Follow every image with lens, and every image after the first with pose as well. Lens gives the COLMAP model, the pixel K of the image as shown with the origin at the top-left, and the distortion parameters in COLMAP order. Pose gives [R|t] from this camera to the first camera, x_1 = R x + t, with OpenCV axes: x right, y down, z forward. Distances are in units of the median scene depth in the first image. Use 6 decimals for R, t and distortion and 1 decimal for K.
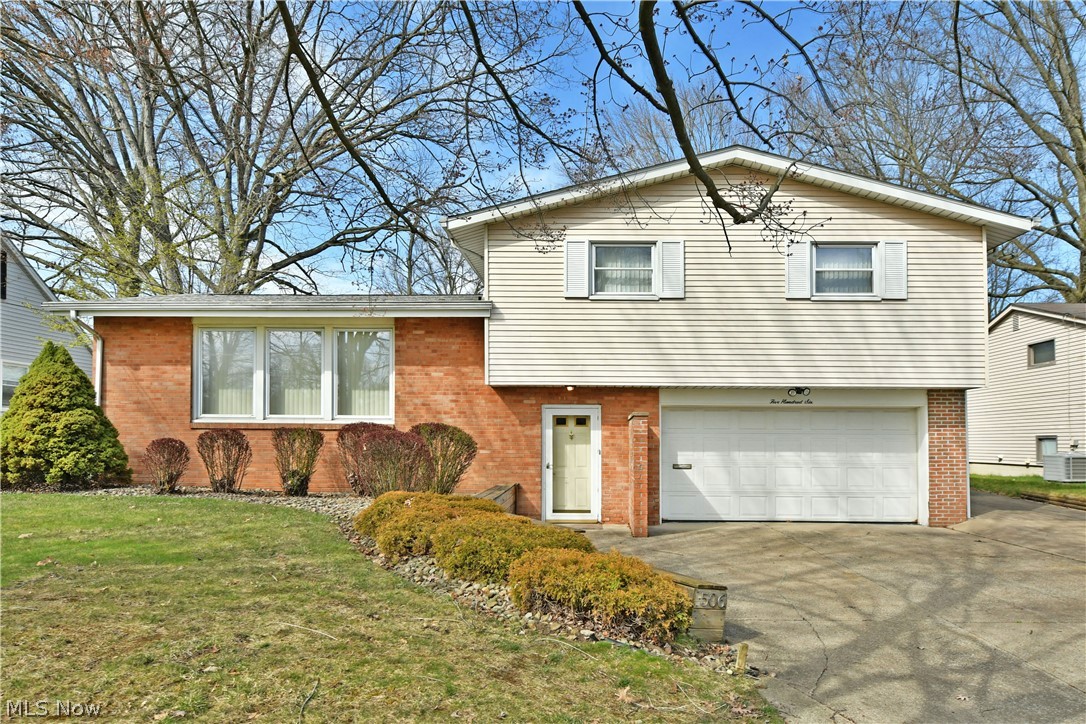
lens RADIAL K [[668.7, 0, 570.0], [0, 668.7, 423.7], [0, 0, 1]] dist [-0.010630, -0.006350]
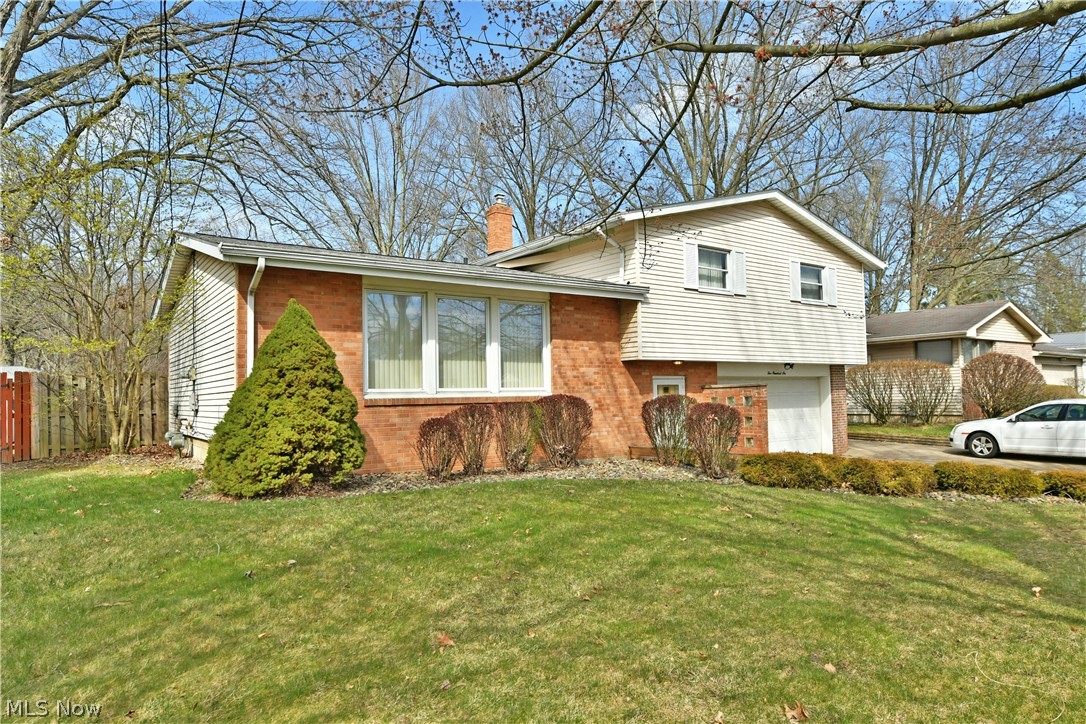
lens RADIAL K [[668.7, 0, 541.5], [0, 668.7, 365.4], [0, 0, 1]] dist [-0.010630, -0.006350]
pose [[0.796825, 0.004447, 0.604194, -0.919331], [0.010648, 0.999714, -0.021401, -0.024758], [-0.604117, 0.023487, 0.796550, 0.187575]]
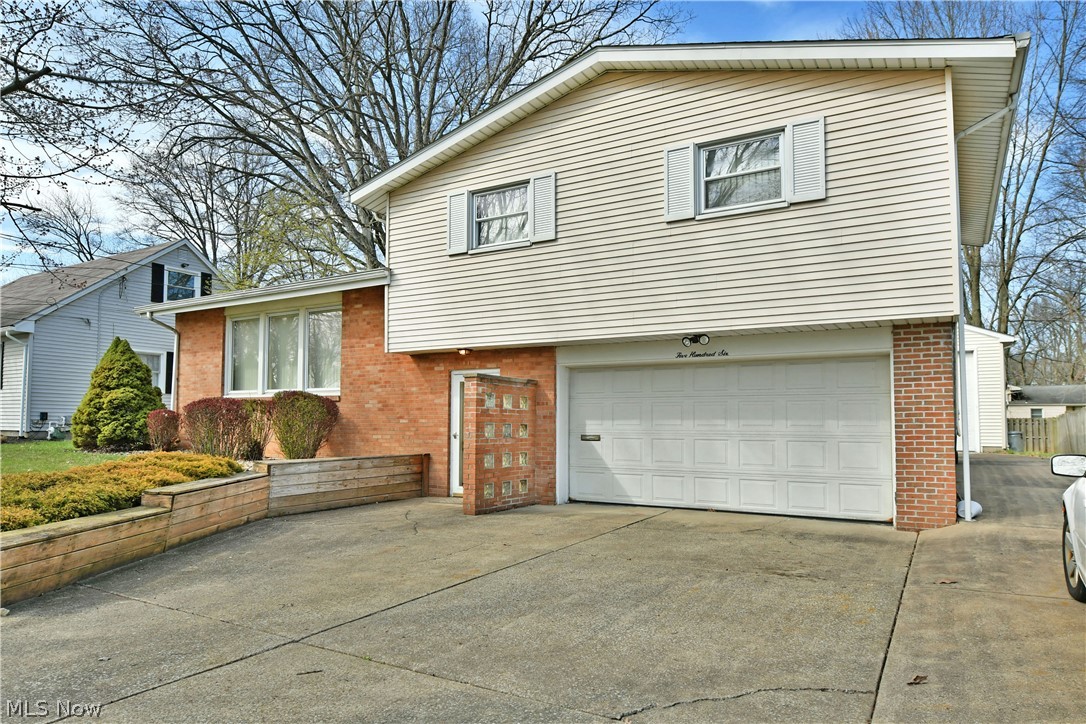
lens RADIAL K [[668.7, 0, 591.2], [0, 668.7, 386.3], [0, 0, 1]] dist [-0.010630, -0.006350]
pose [[0.883690, -0.029596, -0.467136, 0.586220], [0.014714, 0.999262, -0.035474, 0.030111], [0.467841, 0.024475, 0.883474, 0.261909]]
